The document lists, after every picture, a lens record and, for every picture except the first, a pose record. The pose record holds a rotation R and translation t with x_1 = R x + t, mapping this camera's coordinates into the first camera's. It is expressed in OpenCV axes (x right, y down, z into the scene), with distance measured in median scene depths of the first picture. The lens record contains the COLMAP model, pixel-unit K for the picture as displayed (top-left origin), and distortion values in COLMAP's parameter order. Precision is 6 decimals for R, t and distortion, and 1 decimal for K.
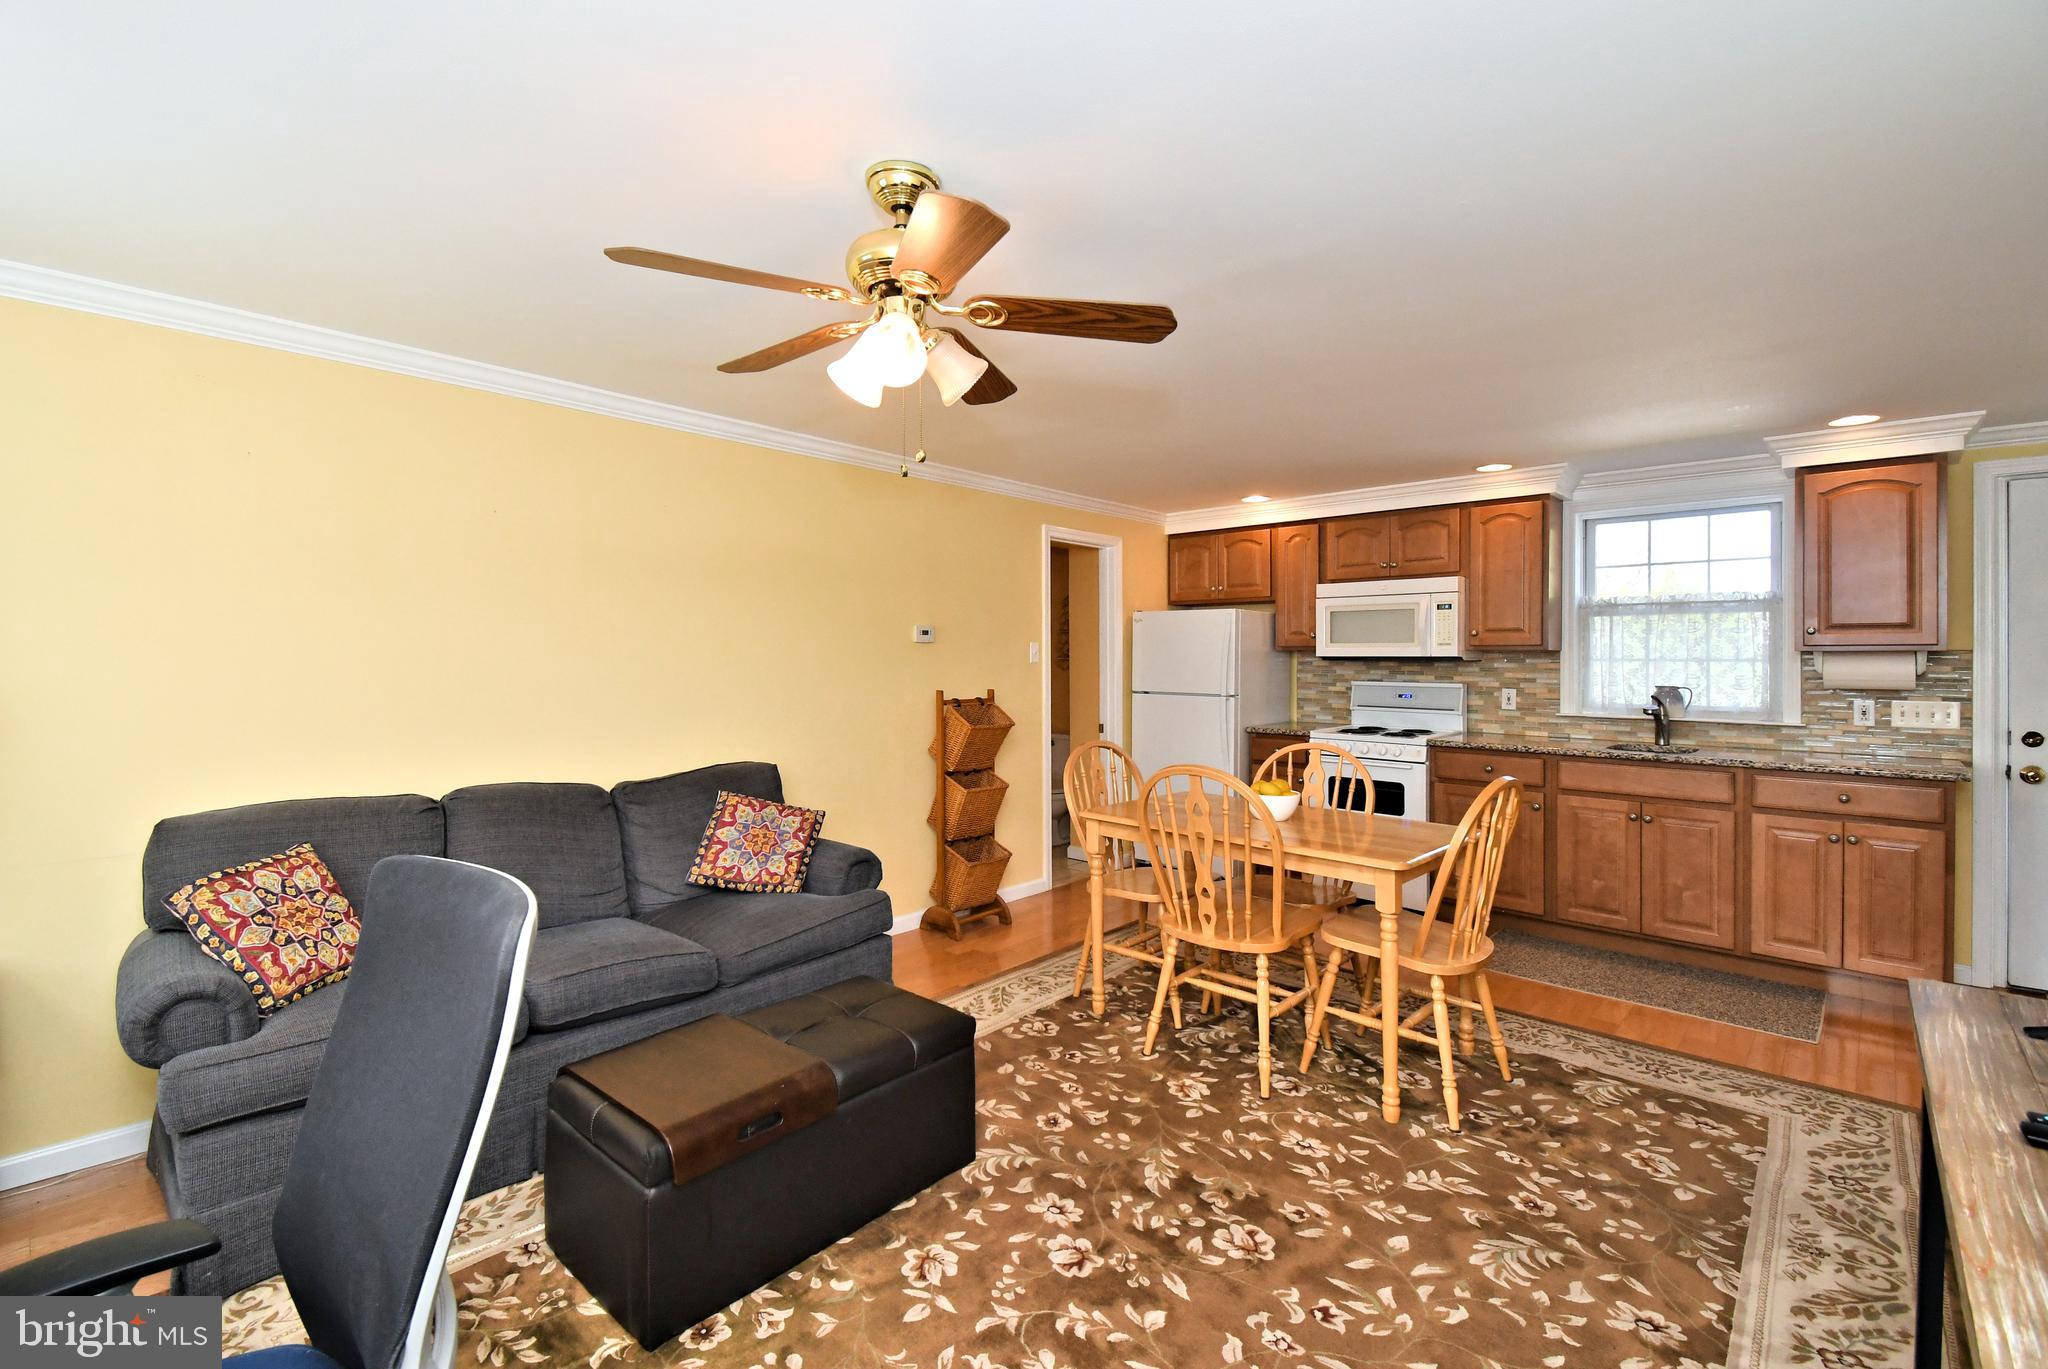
lens RADIAL K [[896.9, 0, 1012.8], [0, 896.9, 642.2], [0, 0, 1]] dist [0.012873, -0.005281]
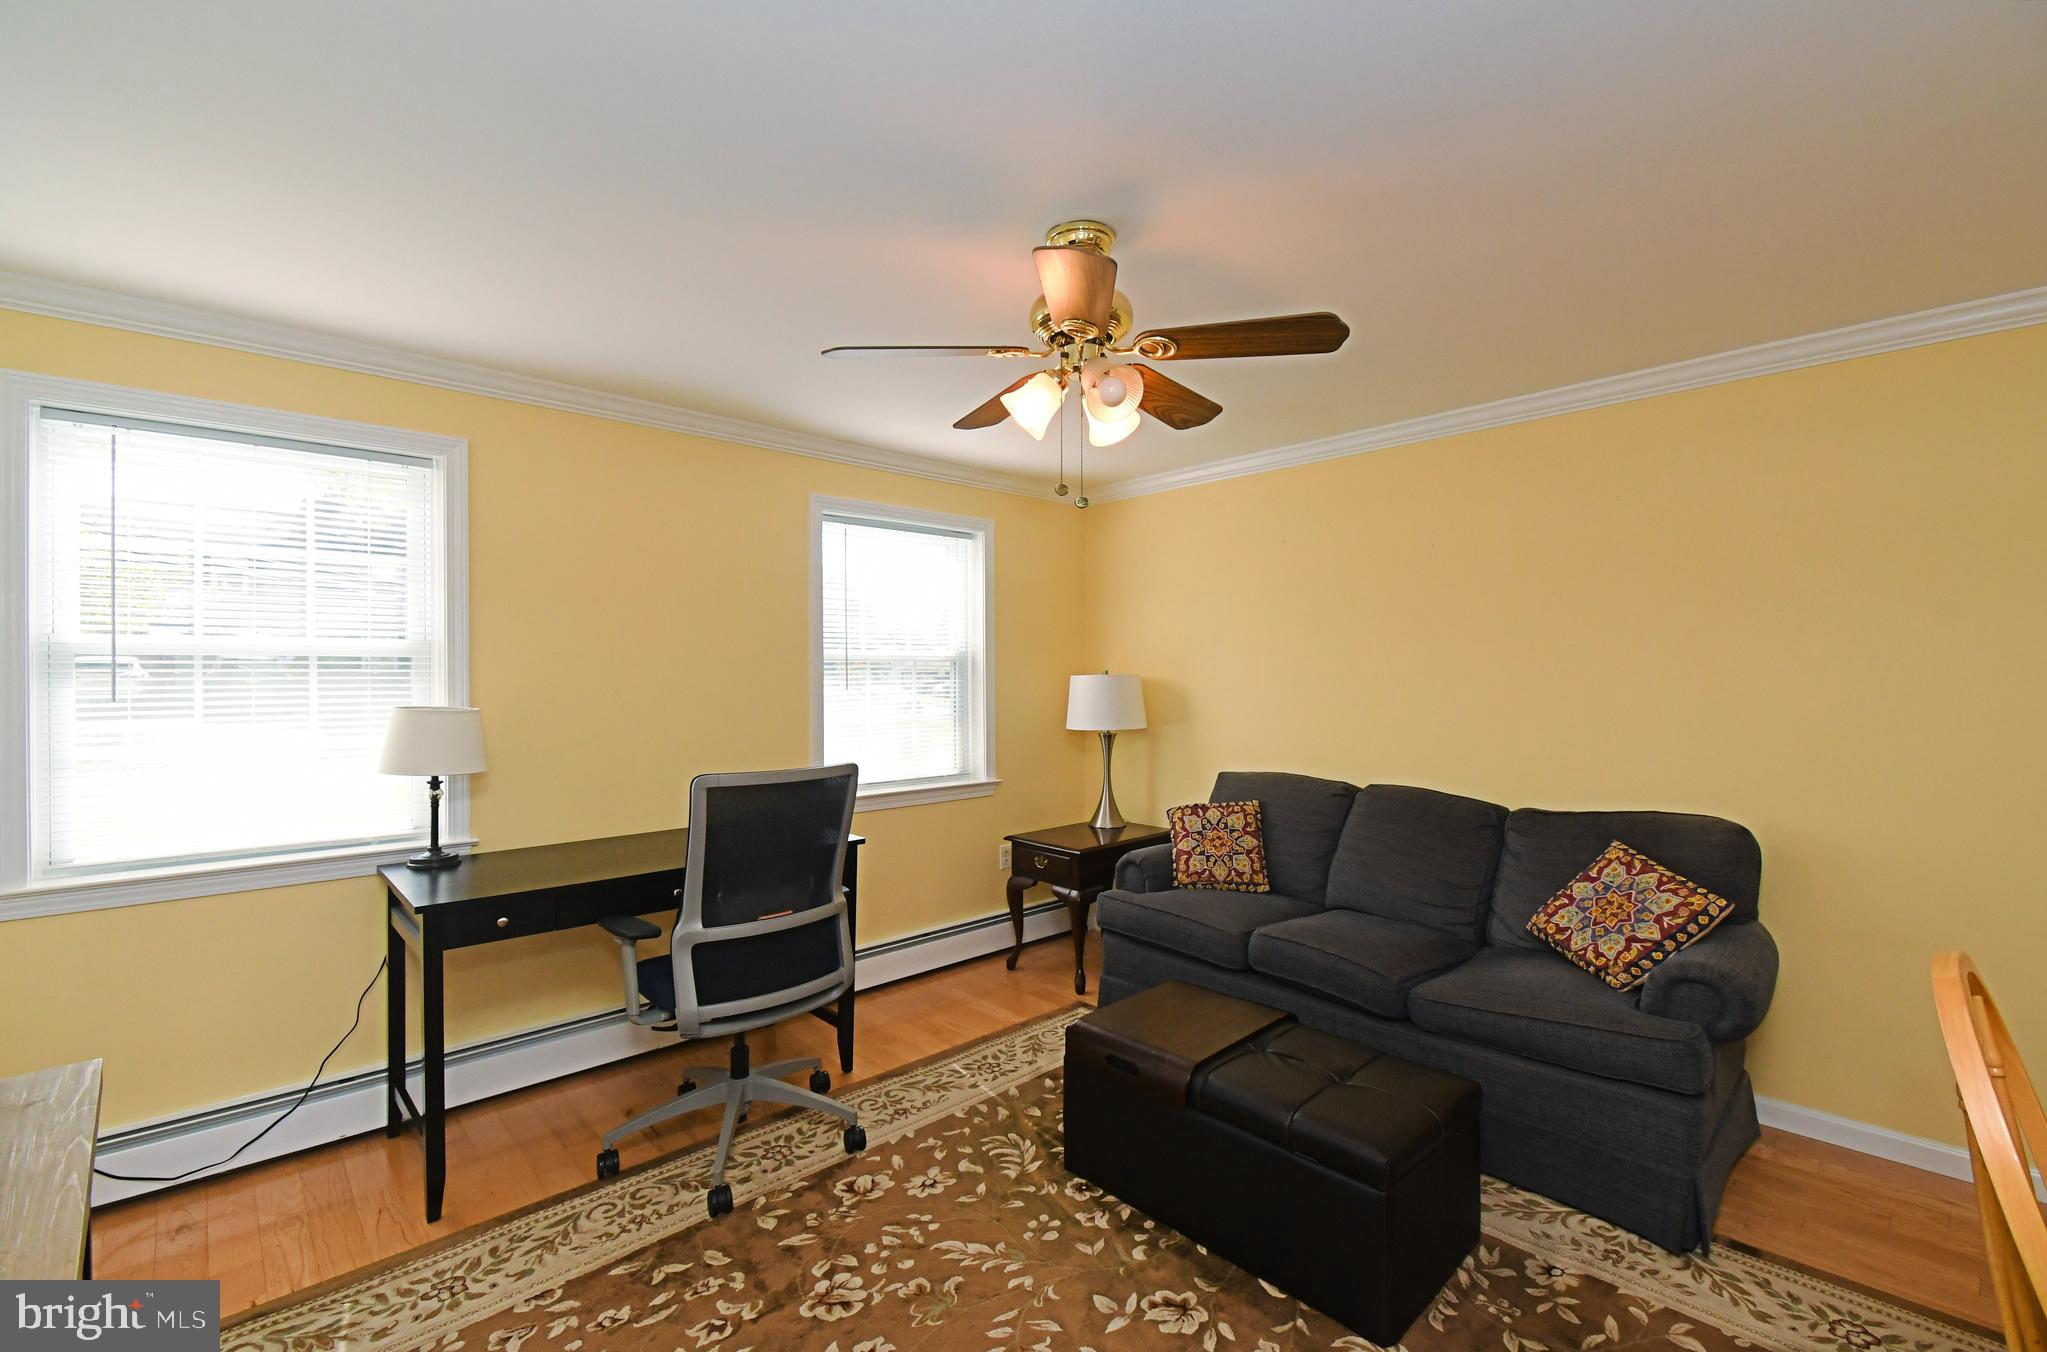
lens RADIAL K [[866.0, 0, 1044.7], [0, 866.0, 661.8], [0, 0, 1]] dist [0.001283, -0.000117]
pose [[-0.054472, -0.012060, -0.998442, 0.409431], [0.017246, 0.999767, -0.013017, 0.004892], [0.998366, -0.017928, -0.054251, 0.449817]]
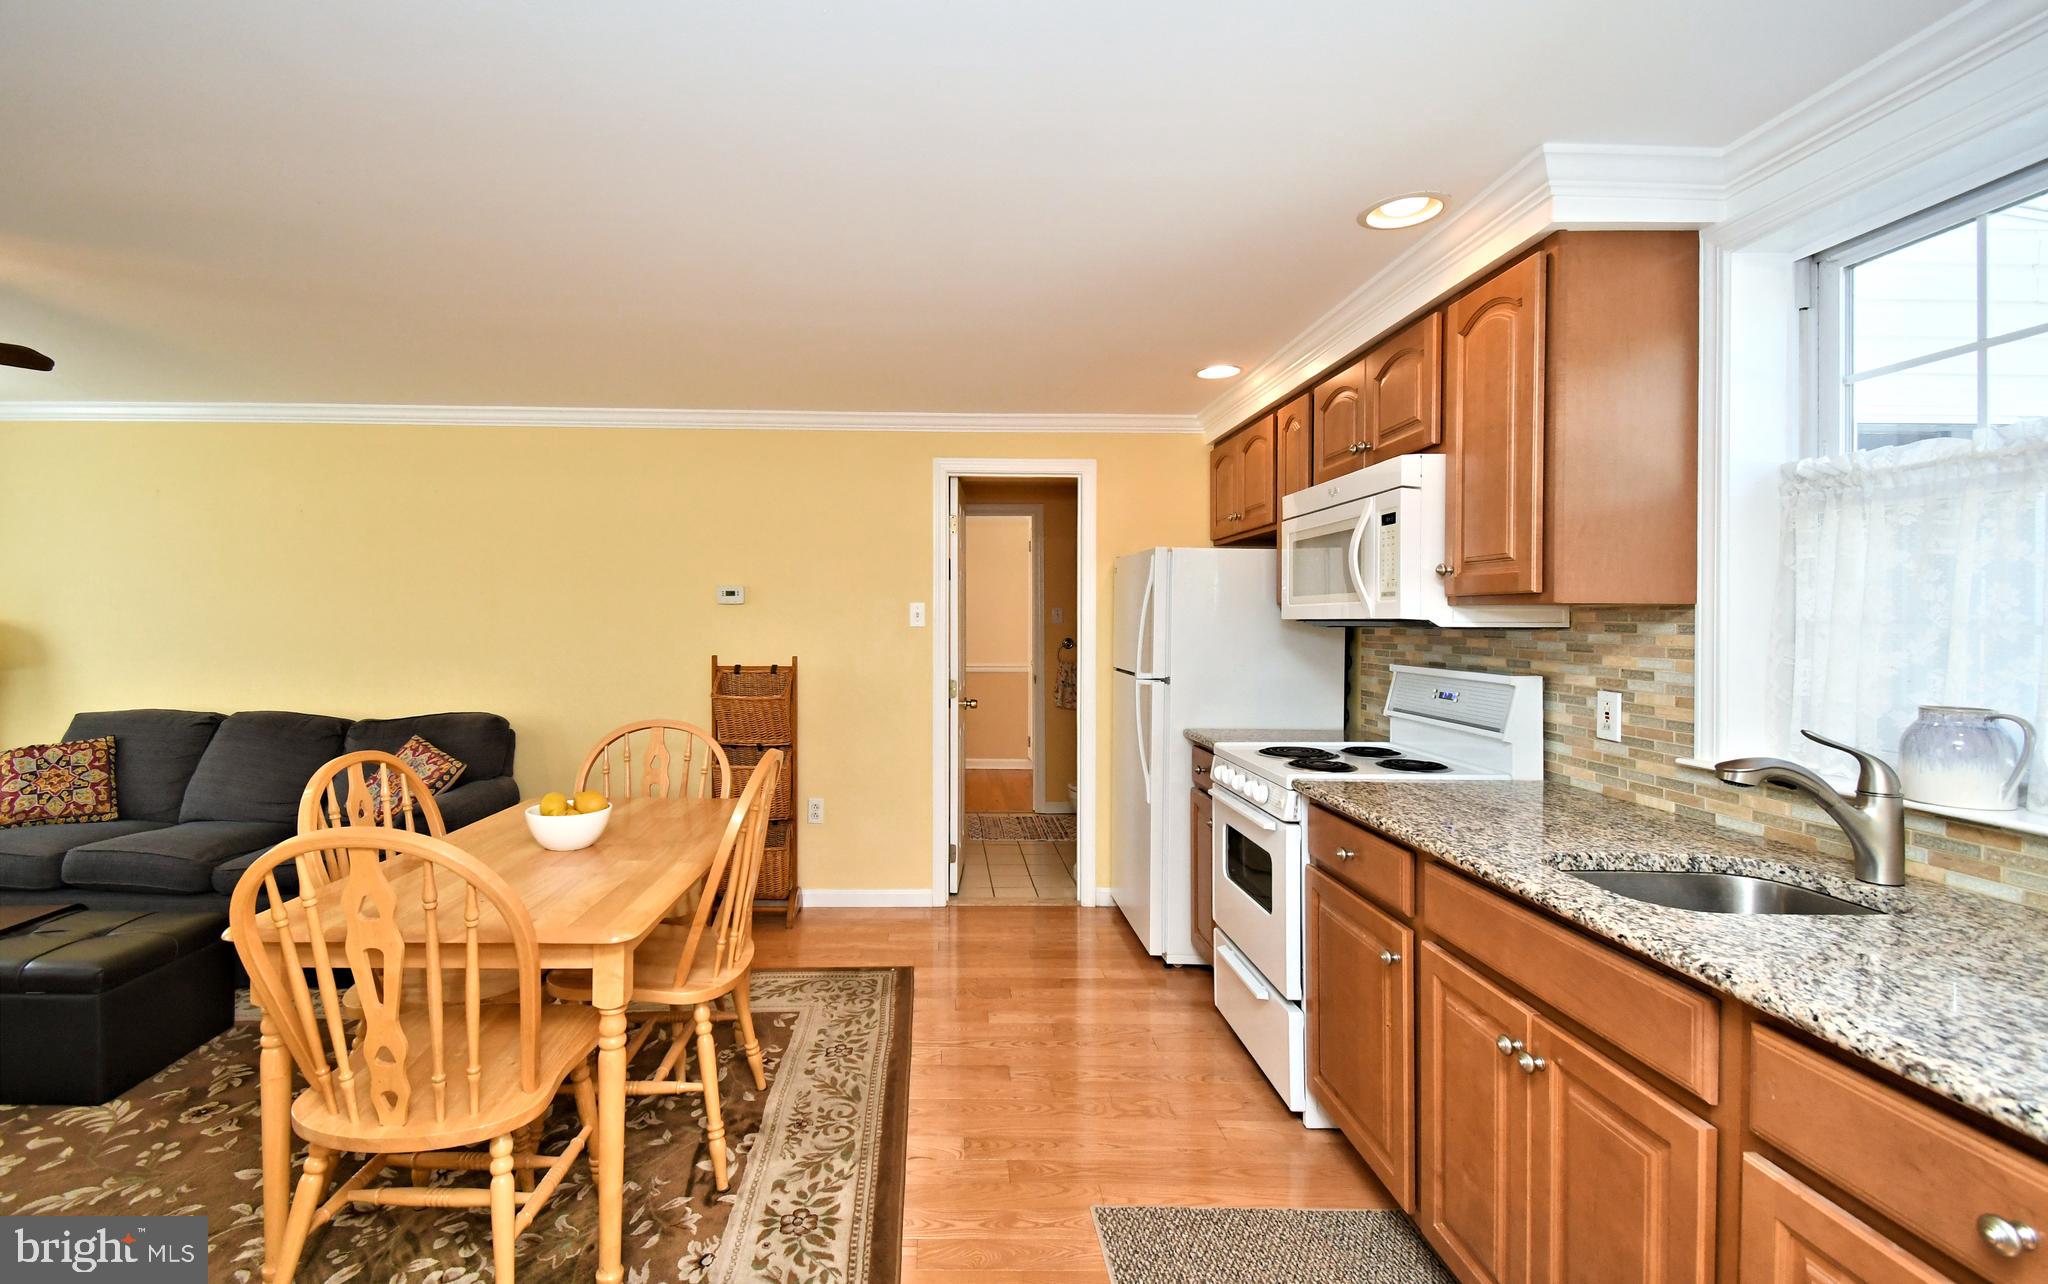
lens RADIAL K [[870.0, 0, 932.3], [0, 870.0, 624.9], [0, 0, 1]] dist [-0.010257, -0.000792]
pose [[0.704782, 0.006142, -0.709397, 0.766620], [0.008303, 0.999823, 0.016906, 0.010814], [0.709375, -0.017805, 0.704606, 0.583484]]
